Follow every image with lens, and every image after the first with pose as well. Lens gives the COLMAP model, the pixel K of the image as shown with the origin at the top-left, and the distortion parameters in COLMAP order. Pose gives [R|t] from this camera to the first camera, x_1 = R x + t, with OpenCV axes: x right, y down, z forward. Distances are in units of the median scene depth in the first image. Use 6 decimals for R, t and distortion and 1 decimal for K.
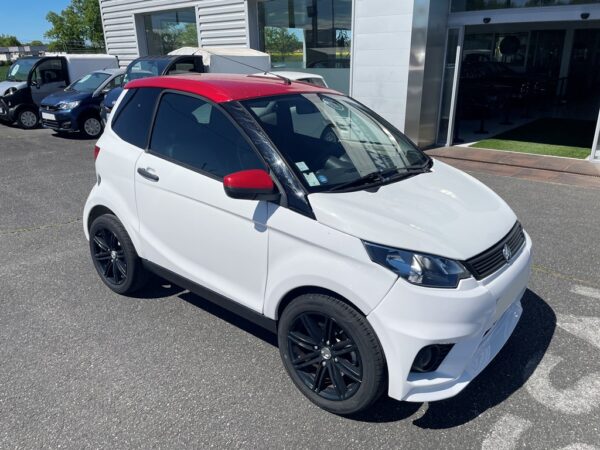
lens RADIAL K [[447.0, 0, 300.0], [0, 447.0, 225.0], [0, 0, 1]] dist [0.084208, -0.124464]
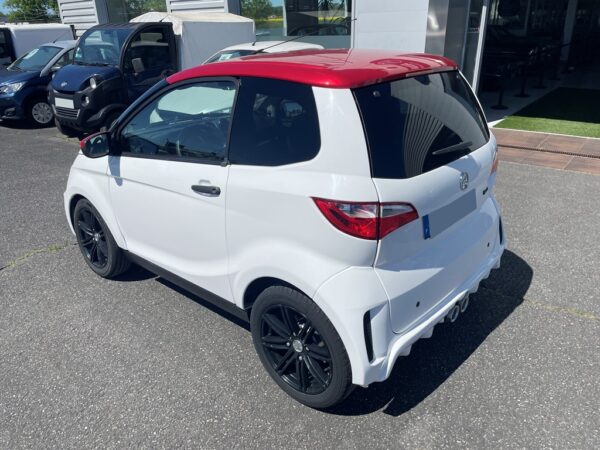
lens RADIAL K [[440.6, 0, 301.0], [0, 440.6, 220.1], [0, 0, 1]] dist [0.081415, -0.108082]
pose [[0.998302, -0.035712, 0.046029, -0.031775], [0.032876, 0.997598, 0.060965, -0.056639], [-0.048096, -0.059348, 0.997078, 0.153793]]
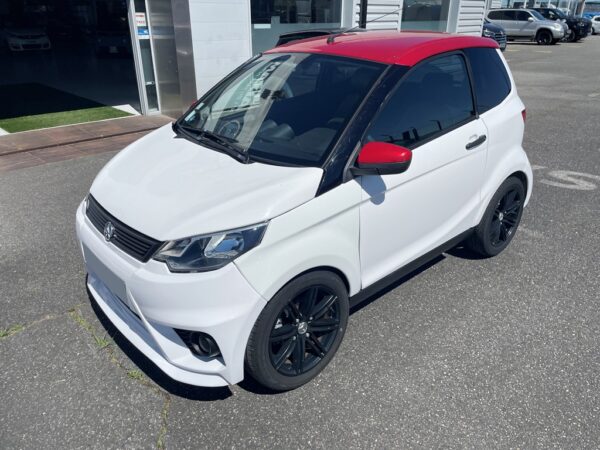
lens RADIAL K [[440.6, 0, 301.0], [0, 440.6, 220.1], [0, 0, 1]] dist [0.081415, -0.108082]
pose [[0.081880, -0.402377, 0.911805, -0.304838], [0.334162, 0.873004, 0.355246, -0.138782], [-0.938952, 0.275603, 0.205941, 0.399826]]
